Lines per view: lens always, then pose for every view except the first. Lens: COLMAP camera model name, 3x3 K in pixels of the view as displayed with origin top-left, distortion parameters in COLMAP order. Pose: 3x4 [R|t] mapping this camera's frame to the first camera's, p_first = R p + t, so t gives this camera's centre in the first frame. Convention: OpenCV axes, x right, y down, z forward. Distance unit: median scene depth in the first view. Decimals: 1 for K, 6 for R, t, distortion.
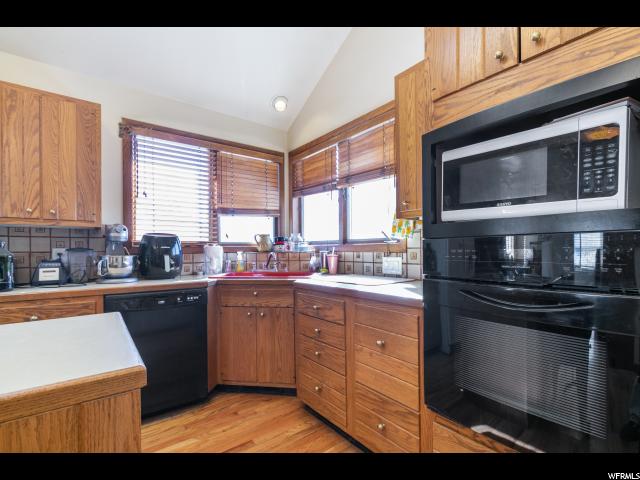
lens RADIAL K [[291.0, 0, 318.7], [0, 291.0, 252.0], [0, 0, 1]] dist [0.001632, 0.000257]
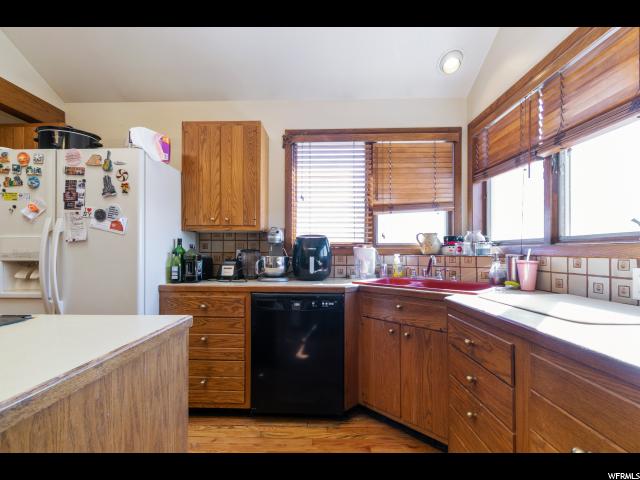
lens RADIAL K [[291.0, 0, 318.7], [0, 291.0, 252.0], [0, 0, 1]] dist [0.001632, 0.000257]
pose [[0.771876, 0.008915, -0.635710, 0.102775], [-0.012781, 0.999917, -0.001496, -0.003316], [0.635644, 0.009279, 0.771926, 0.209481]]
